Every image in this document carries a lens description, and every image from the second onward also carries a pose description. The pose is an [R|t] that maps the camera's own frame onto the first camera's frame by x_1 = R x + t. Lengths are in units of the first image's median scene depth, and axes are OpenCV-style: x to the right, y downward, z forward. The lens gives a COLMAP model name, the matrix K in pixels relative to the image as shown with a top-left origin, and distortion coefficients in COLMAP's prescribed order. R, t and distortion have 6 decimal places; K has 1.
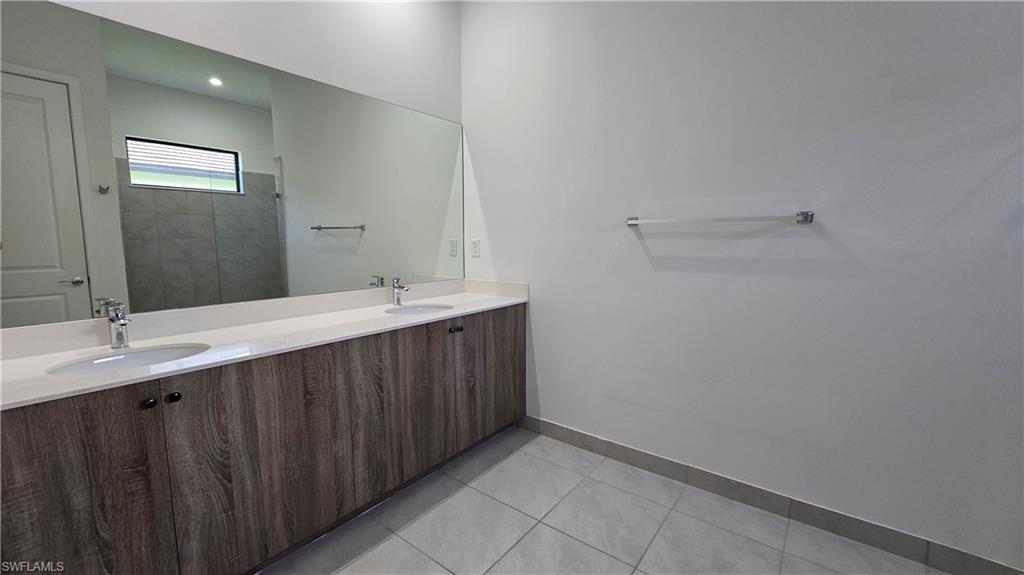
lens RADIAL K [[421.3, 0, 509.0], [0, 421.3, 294.7], [0, 0, 1]] dist [-0.001394, -0.000623]
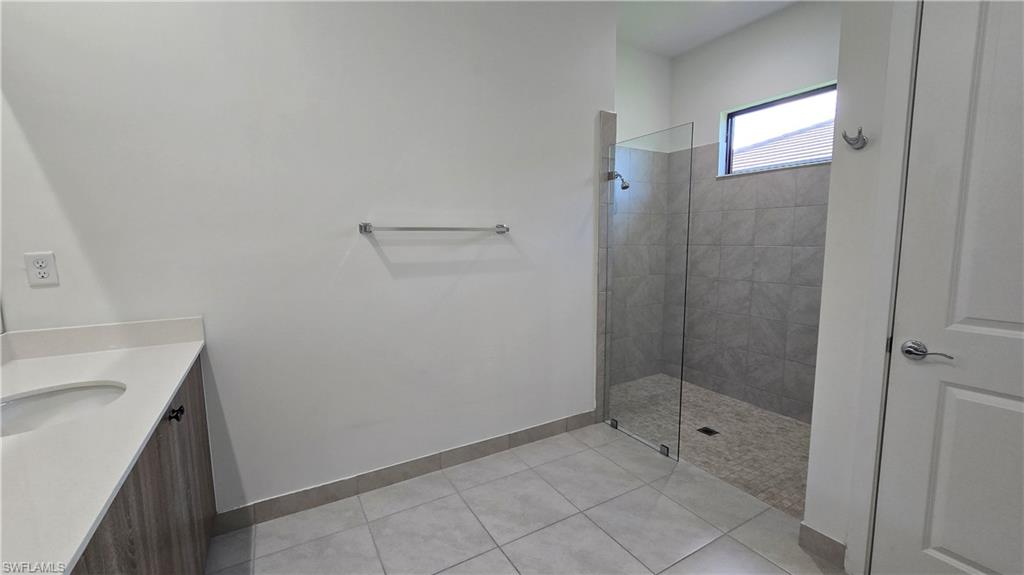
lens RADIAL K [[421.3, 0, 508.8], [0, 421.3, 292.4], [0, 0, 1]] dist [-0.001394, -0.000623]
pose [[0.371598, -0.108797, 0.921997, -0.487044], [0.140934, 0.988211, 0.059808, -0.047078], [-0.917634, 0.107716, 0.382550, 0.385811]]
